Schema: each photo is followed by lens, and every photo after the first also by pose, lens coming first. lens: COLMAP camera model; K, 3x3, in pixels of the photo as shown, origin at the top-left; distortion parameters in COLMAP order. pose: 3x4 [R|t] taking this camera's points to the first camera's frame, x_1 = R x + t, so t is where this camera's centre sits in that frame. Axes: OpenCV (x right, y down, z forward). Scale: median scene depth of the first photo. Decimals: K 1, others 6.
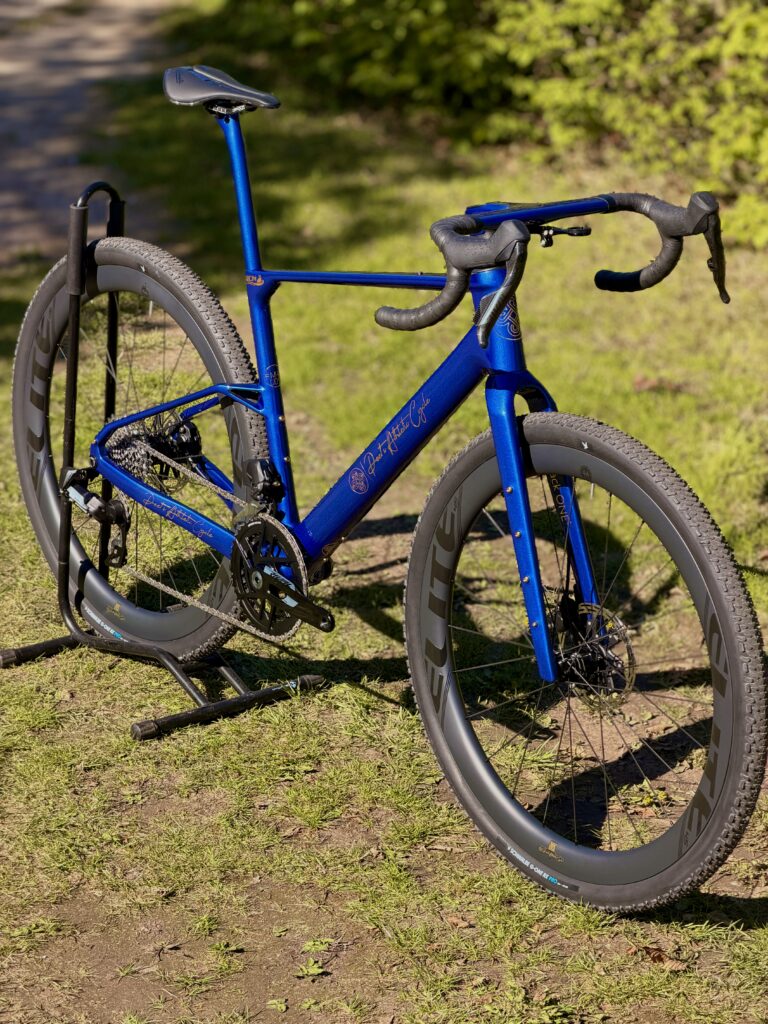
lens RADIAL K [[3030.5, 0, 387.3], [0, 3030.5, 509.5], [0, 0, 1]] dist [0.188389, 0.000000]
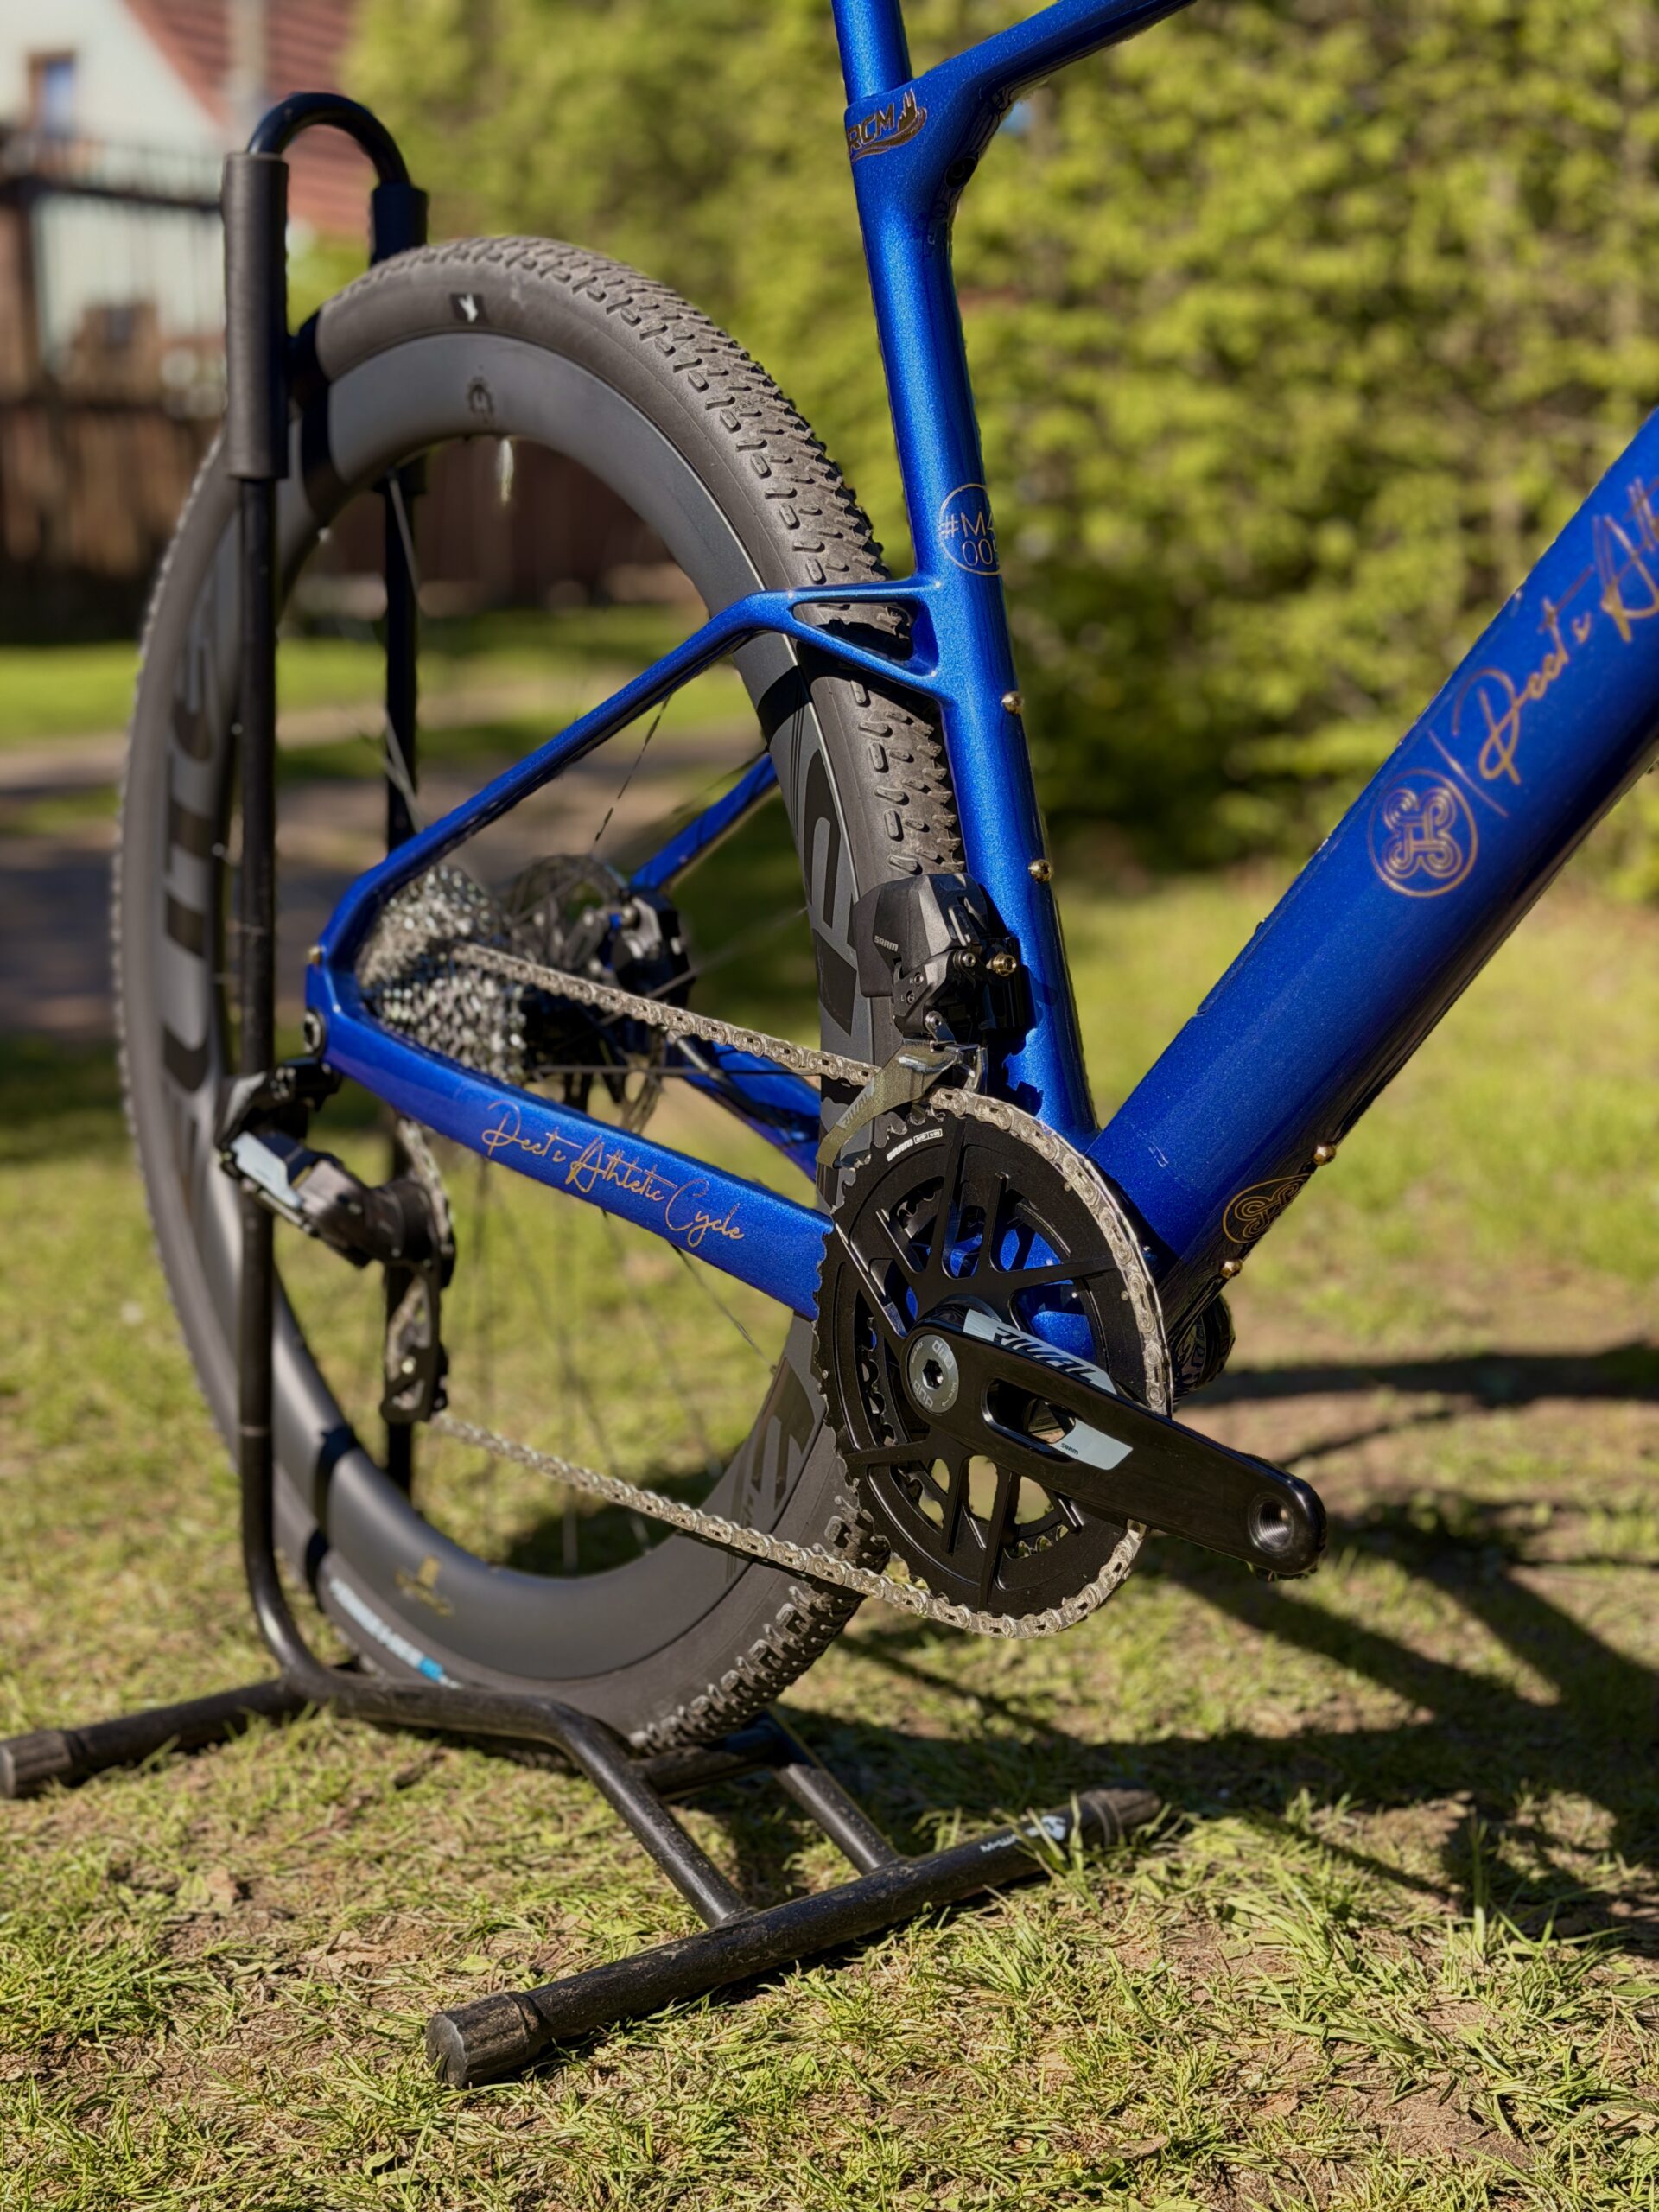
lens RADIAL K [[3174.9, 0, 811.8], [0, 3174.9, 1119.1], [0, 0, 1]] dist [0.147108, 0.000000]
pose [[0.998704, -0.034661, -0.037264, -0.040415], [0.028319, 0.986880, -0.158951, 0.040553], [0.042284, 0.157690, 0.986583, 0.715247]]
